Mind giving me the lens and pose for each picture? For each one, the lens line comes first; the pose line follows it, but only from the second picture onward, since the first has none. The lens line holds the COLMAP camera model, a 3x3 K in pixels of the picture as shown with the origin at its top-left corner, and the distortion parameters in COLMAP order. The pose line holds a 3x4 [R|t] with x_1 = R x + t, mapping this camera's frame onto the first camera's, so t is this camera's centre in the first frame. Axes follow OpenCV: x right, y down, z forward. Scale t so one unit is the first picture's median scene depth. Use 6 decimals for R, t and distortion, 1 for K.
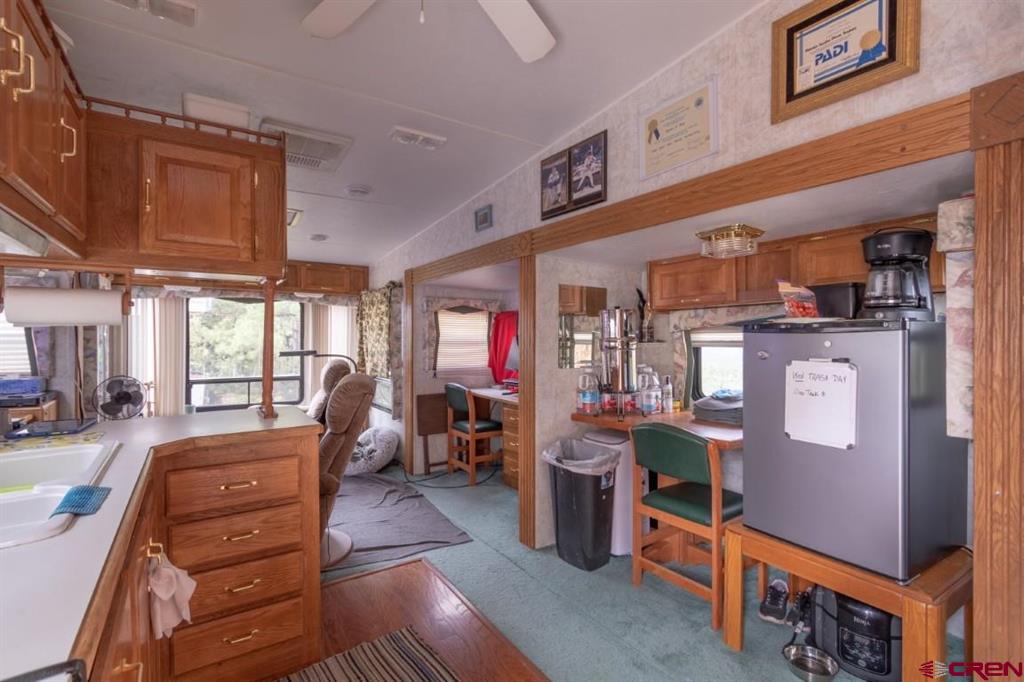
lens RADIAL K [[478.3, 0, 512.0], [0, 478.3, 341.0], [0, 0, 1]] dist [-0.030409, 0.006375]
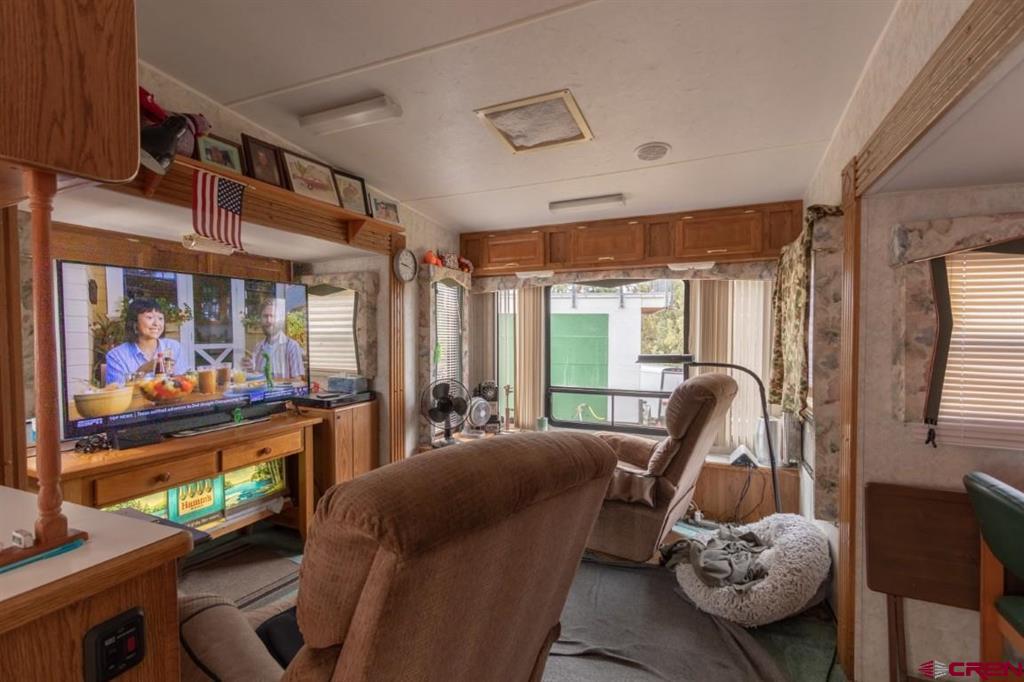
lens RADIAL K [[466.8, 0, 511.3], [0, 466.8, 343.6], [0, 0, 1]] dist [0.001125, -0.002370]
pose [[0.519448, 0.012532, -0.854410, -0.027530], [-0.003904, 0.999917, 0.012292, -0.001876], [0.854493, -0.003050, 0.519453, 0.549528]]
